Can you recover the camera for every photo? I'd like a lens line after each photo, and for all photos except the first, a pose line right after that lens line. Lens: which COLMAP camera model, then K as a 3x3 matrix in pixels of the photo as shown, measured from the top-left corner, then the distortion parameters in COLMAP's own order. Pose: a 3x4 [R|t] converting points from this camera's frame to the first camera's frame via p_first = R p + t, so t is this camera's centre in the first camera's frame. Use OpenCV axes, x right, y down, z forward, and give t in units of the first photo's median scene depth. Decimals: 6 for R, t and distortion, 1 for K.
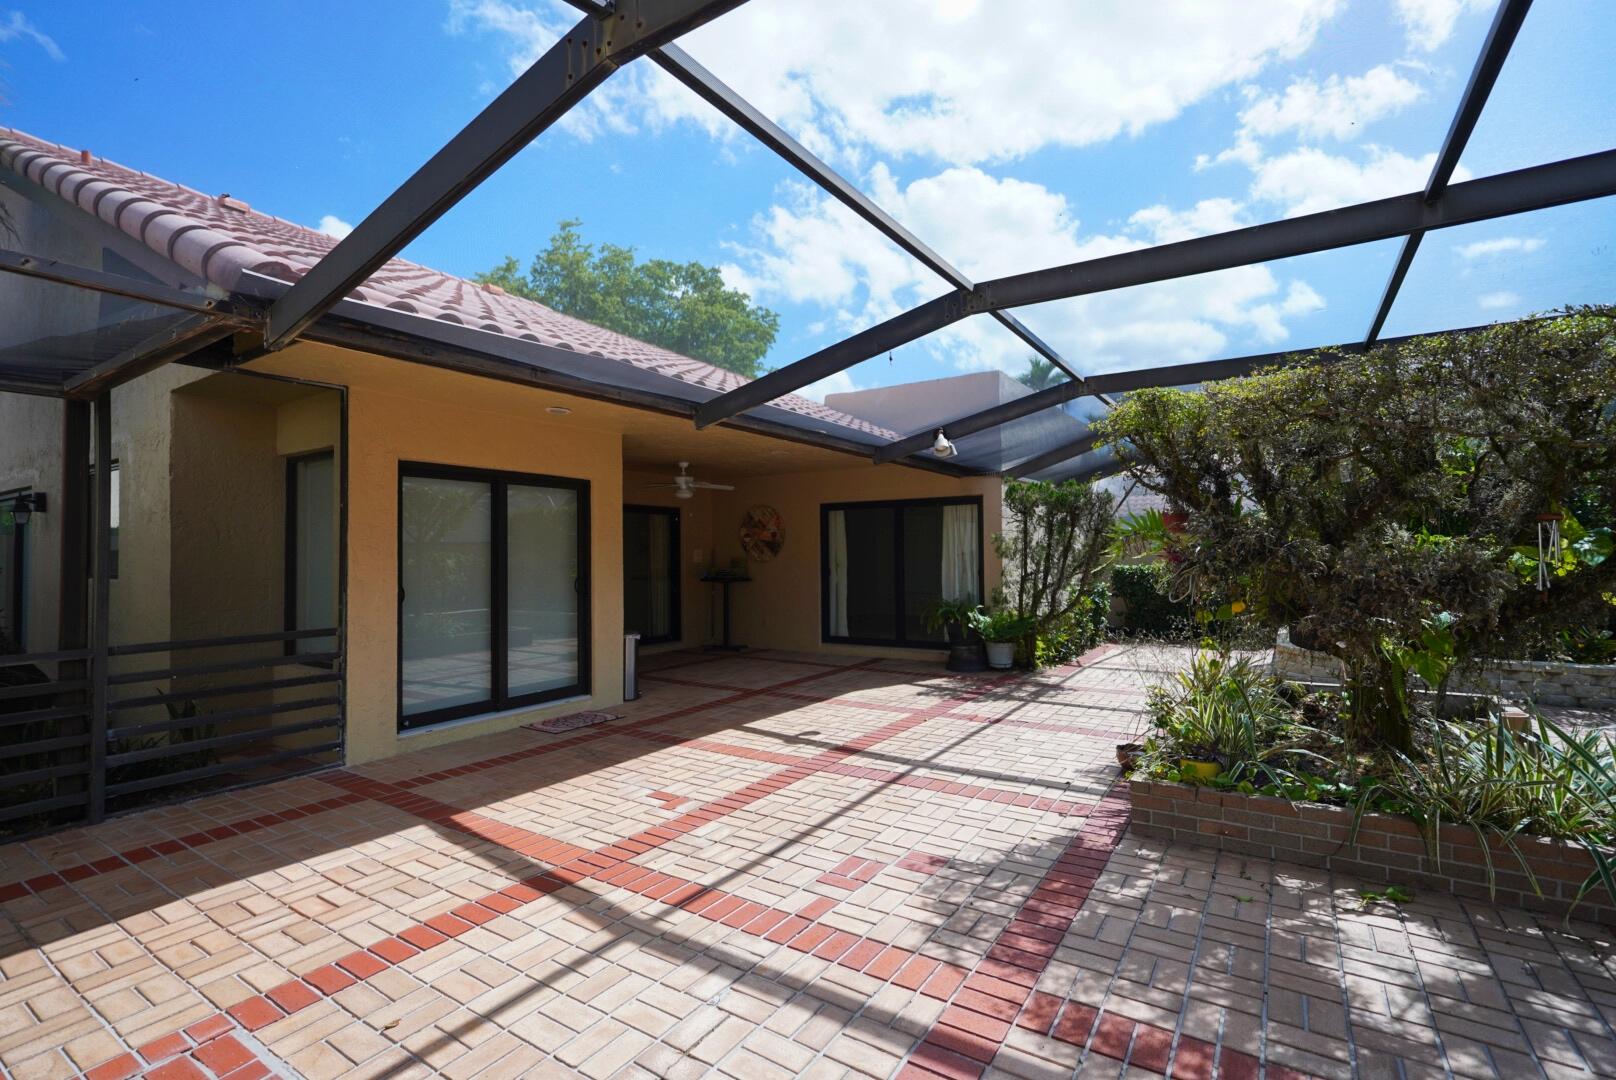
lens RADIAL K [[741.7, 0, 808.7], [0, 741.7, 545.1], [0, 0, 1]] dist [-0.010987, 0.005320]
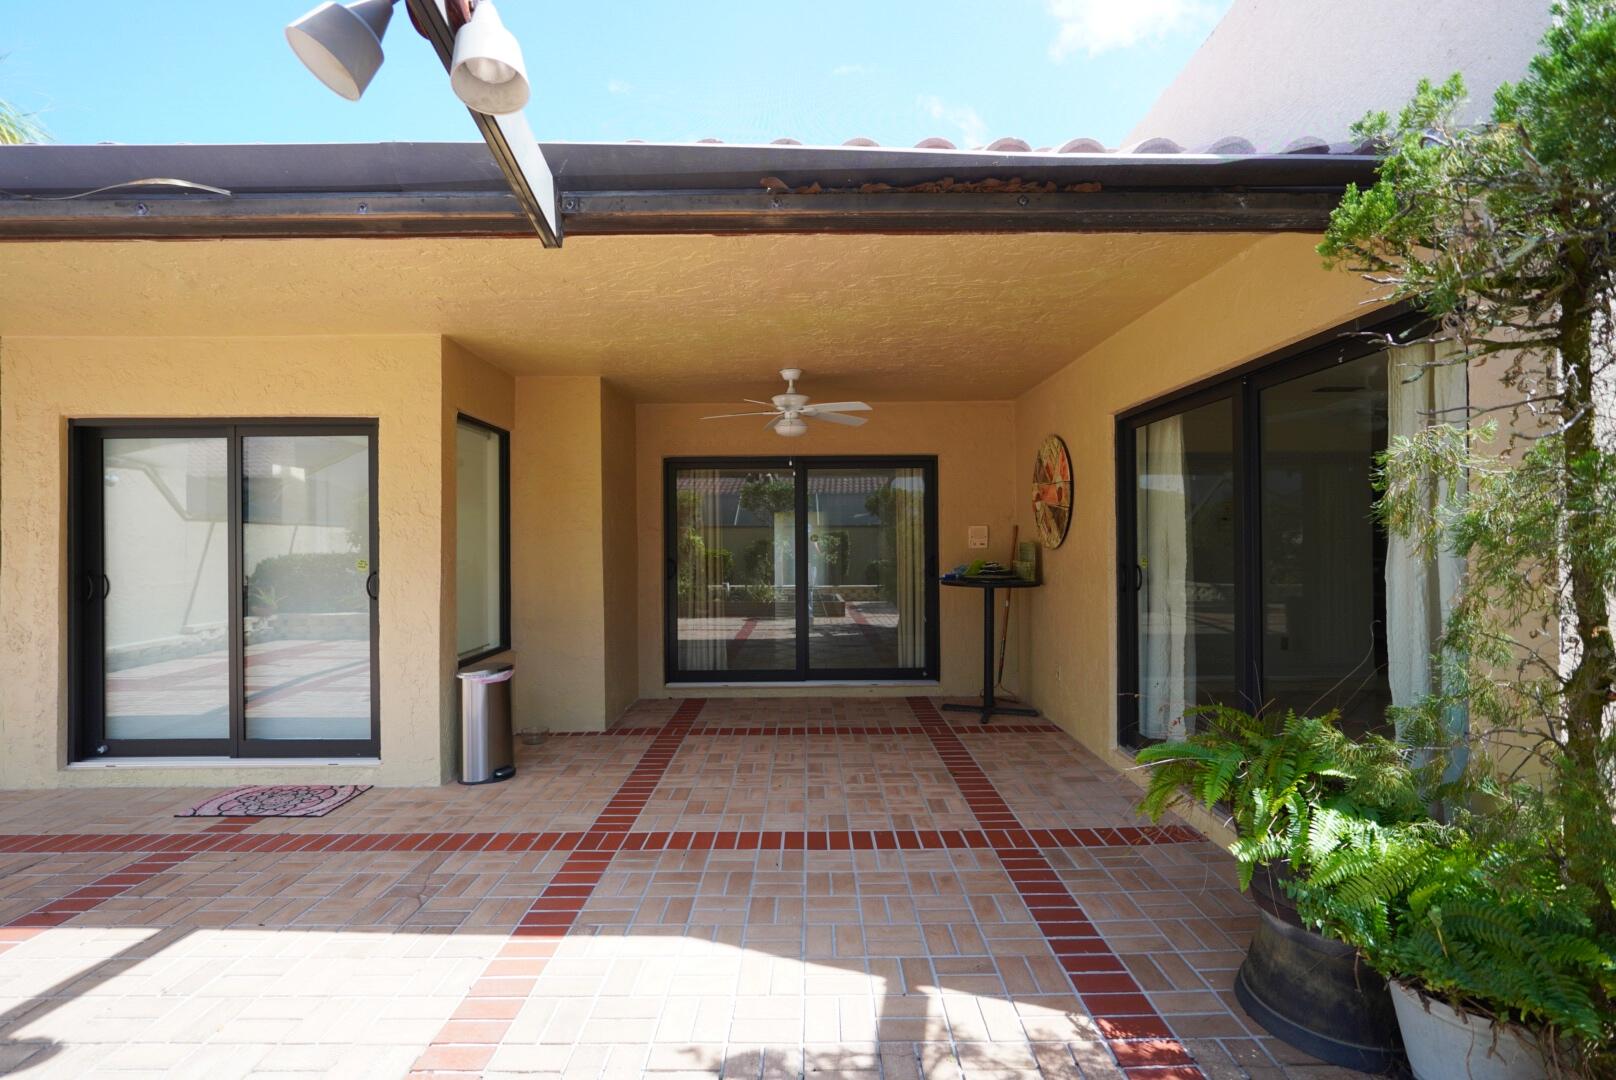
lens RADIAL K [[741.7, 0, 808.4], [0, 741.7, 539.1], [0, 0, 1]] dist [-0.010987, 0.005320]
pose [[0.545190, 0.003199, -0.838307, 0.425119], [0.012982, 0.999841, 0.012258, 0.011948], [0.838212, -0.017566, 0.545061, 0.969171]]
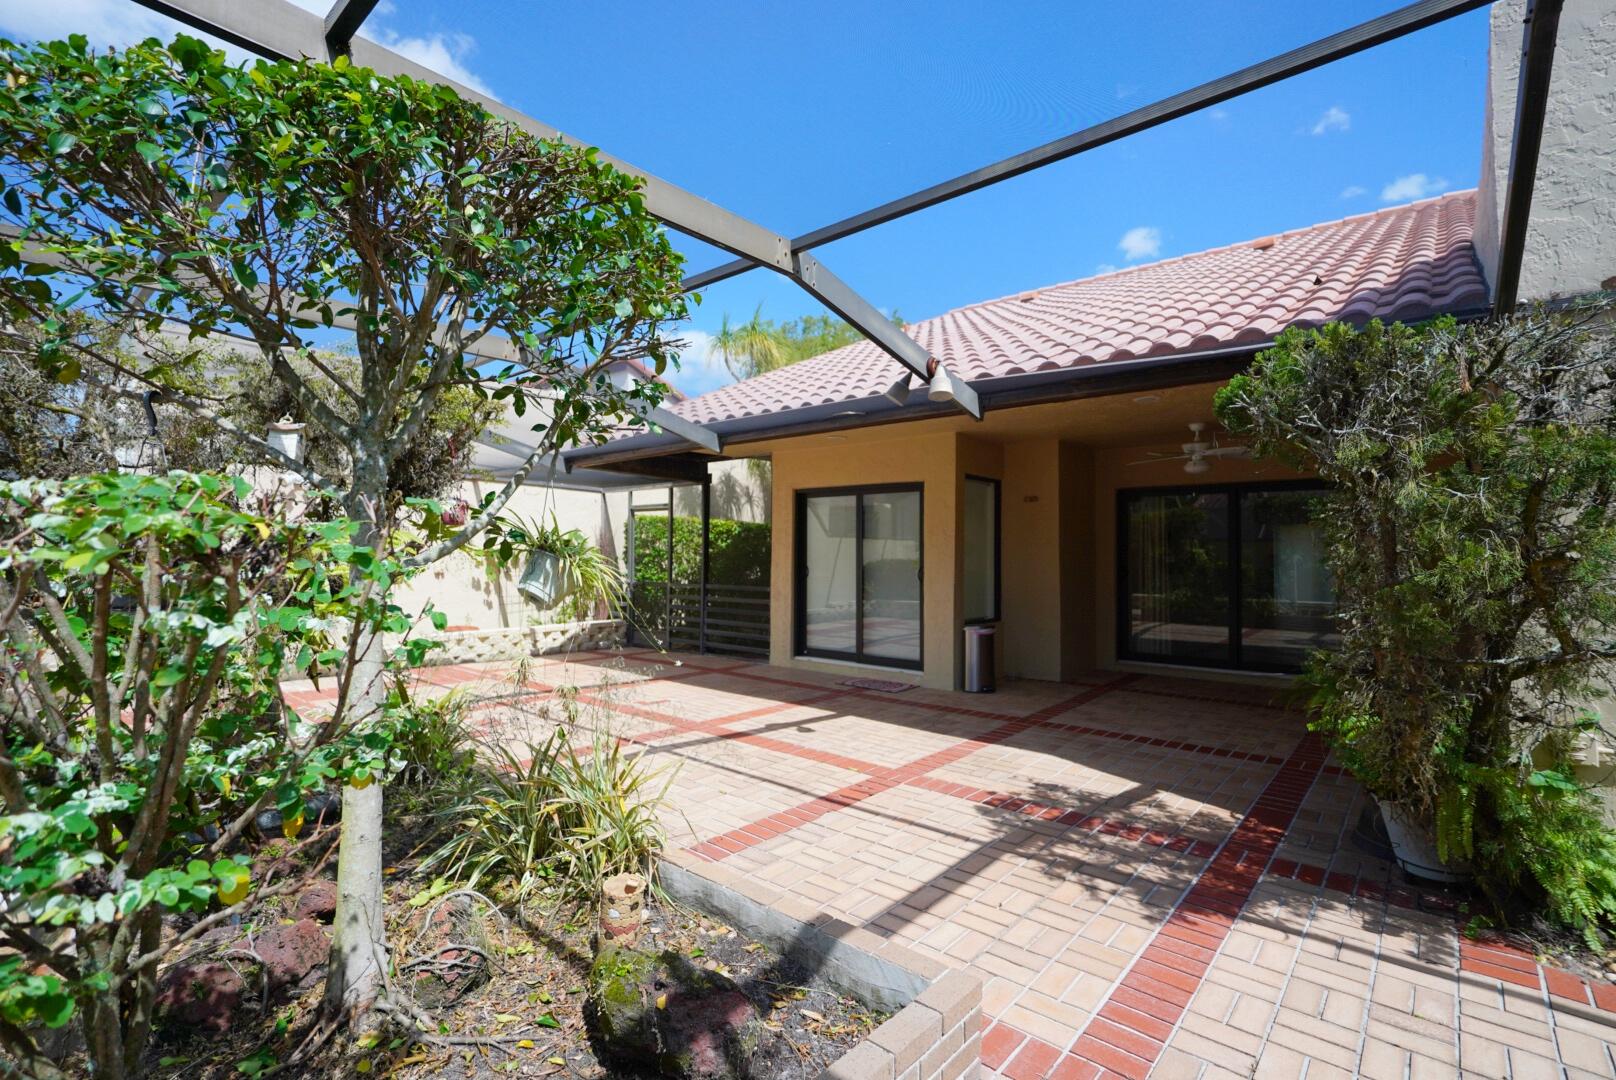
lens RADIAL K [[741.7, 0, 812.2], [0, 741.7, 532.3], [0, 0, 1]] dist [-0.010987, 0.005320]
pose [[-0.130306, -0.019095, -0.991290, 0.843489], [0.008171, 0.999760, -0.020332, 0.011360], [0.991440, -0.010749, -0.130119, 0.983869]]
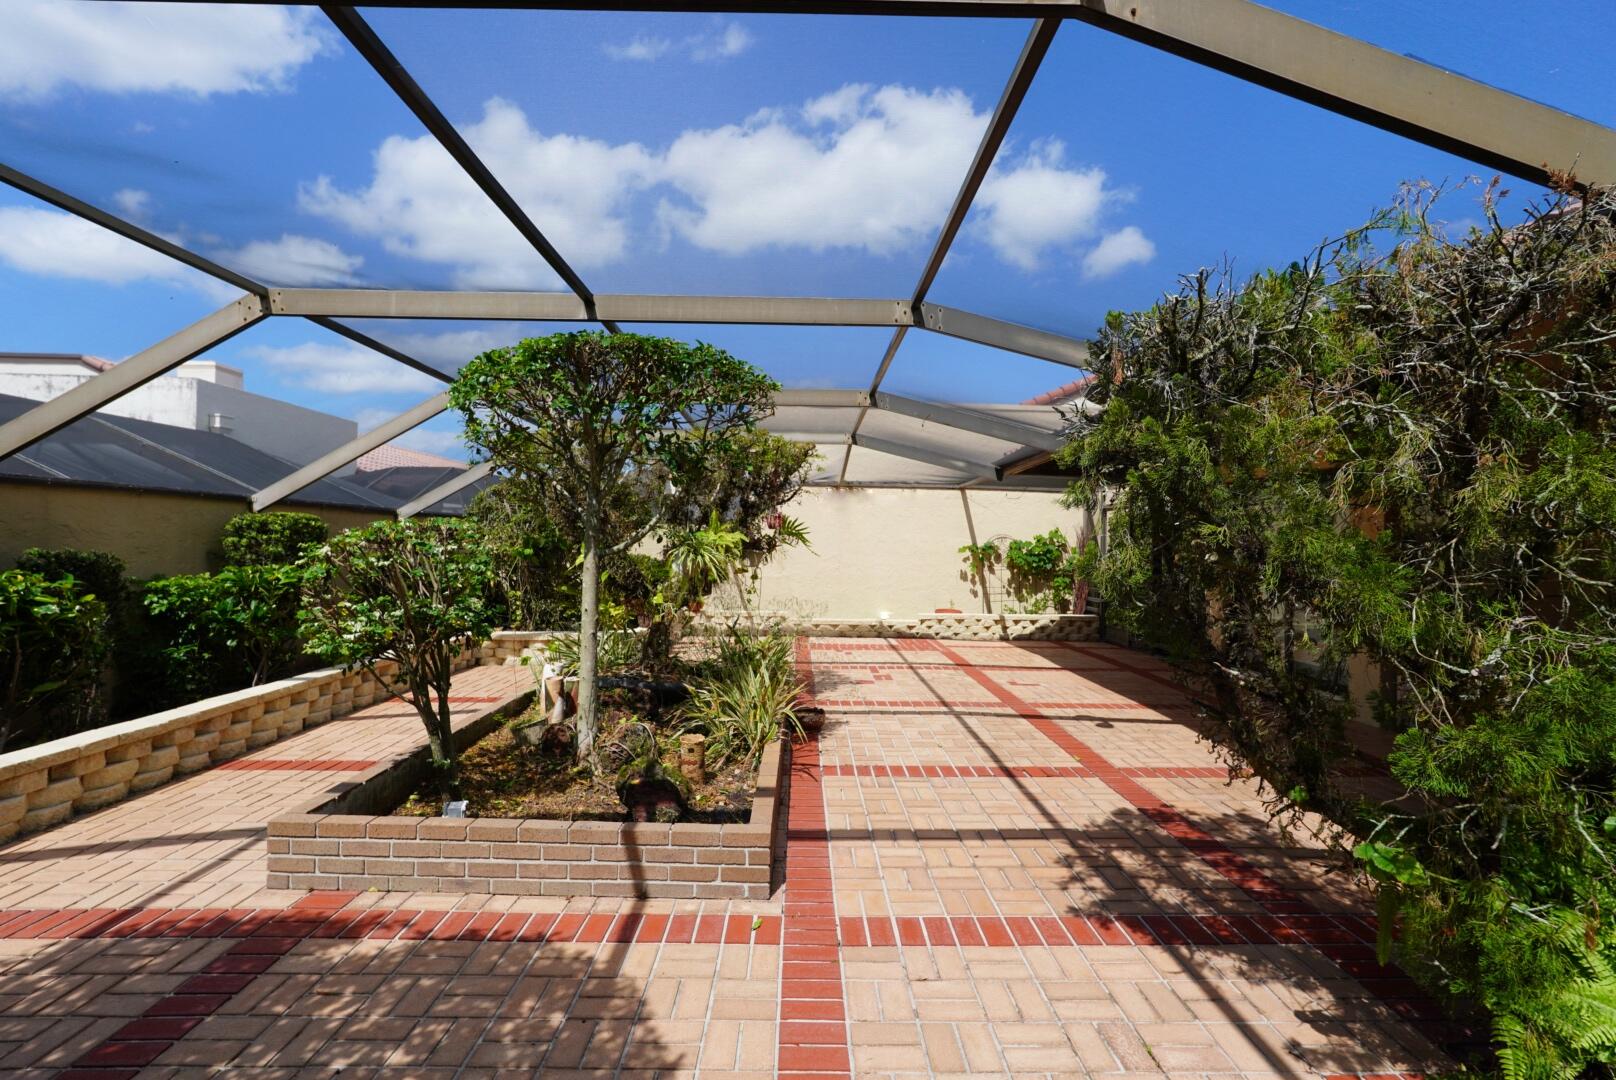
lens RADIAL K [[741.7, 0, 801.3], [0, 741.7, 540.6], [0, 0, 1]] dist [-0.010987, 0.005320]
pose [[-0.837622, -0.005536, -0.546222, 0.759926], [0.001492, 0.999922, -0.012423, 0.016811], [0.546248, -0.011221, -0.837548, 1.406865]]
